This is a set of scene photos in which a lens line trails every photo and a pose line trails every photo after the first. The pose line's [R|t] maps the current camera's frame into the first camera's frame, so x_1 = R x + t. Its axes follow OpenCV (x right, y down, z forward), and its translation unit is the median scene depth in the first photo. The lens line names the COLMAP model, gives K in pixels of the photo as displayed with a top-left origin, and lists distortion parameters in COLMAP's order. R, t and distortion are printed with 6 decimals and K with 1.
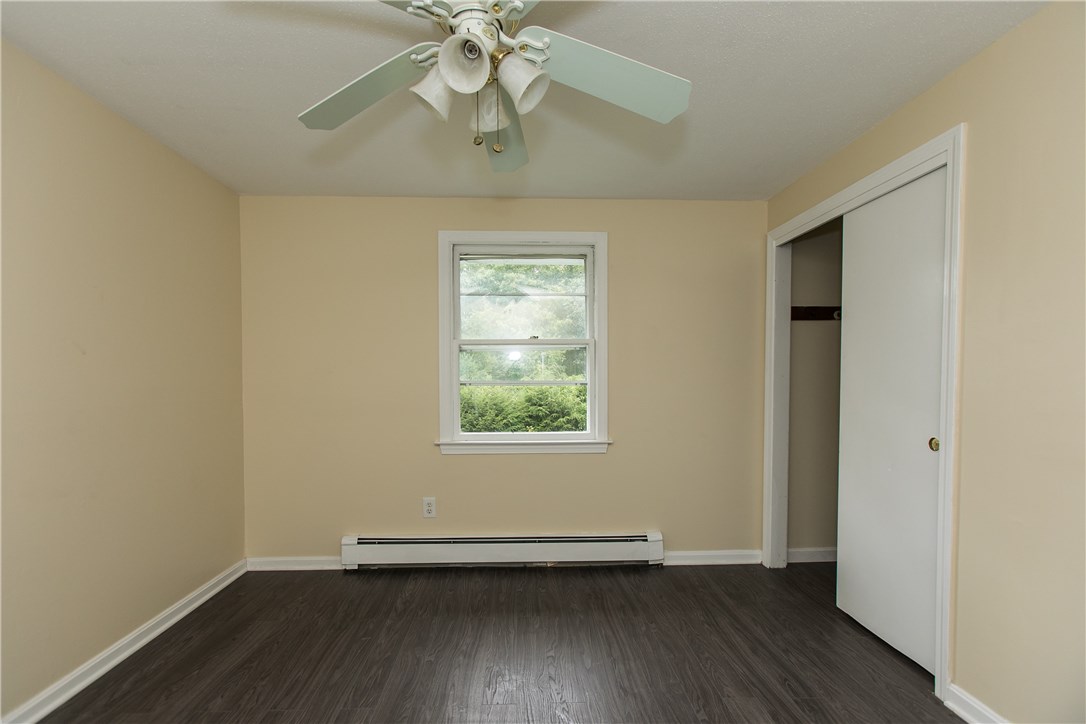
lens RADIAL K [[479.8, 0, 538.4], [0, 479.8, 396.2], [0, 0, 1]] dist [-0.021817, 0.013260]
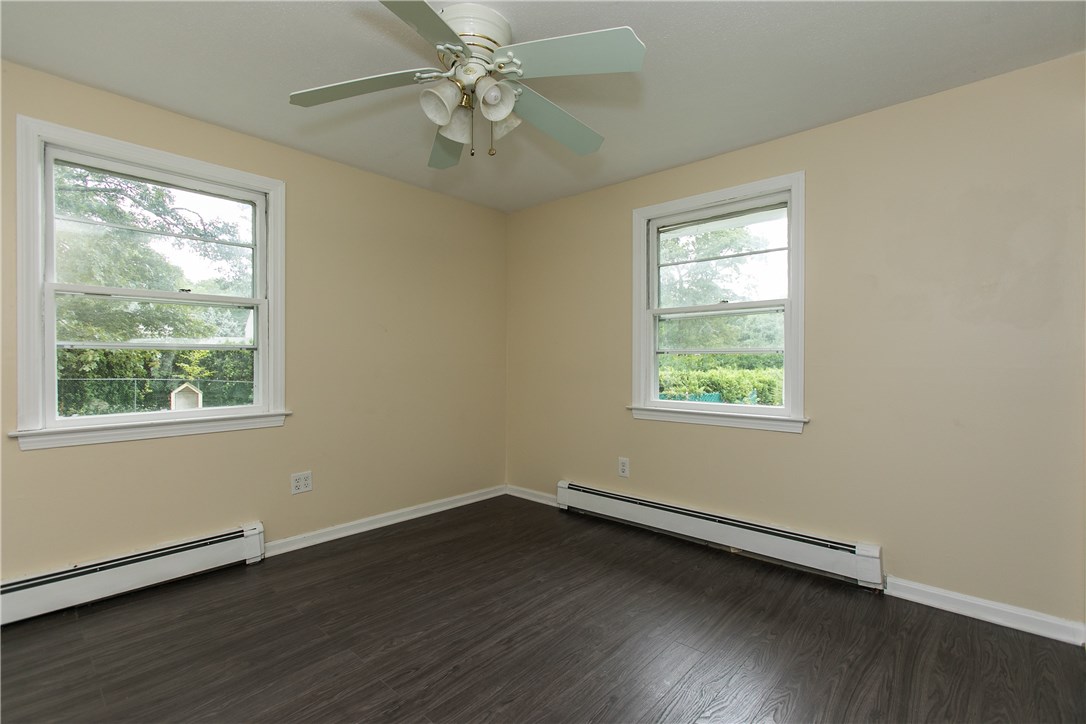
lens RADIAL K [[486.1, 0, 543.0], [0, 486.1, 362.0], [0, 0, 1]] dist [-0.020863, 0.013790]
pose [[0.721947, 0.005124, -0.691929, 0.401875], [-0.028180, 0.999361, -0.022001, 0.026163], [0.691374, 0.035382, 0.721630, 0.081001]]
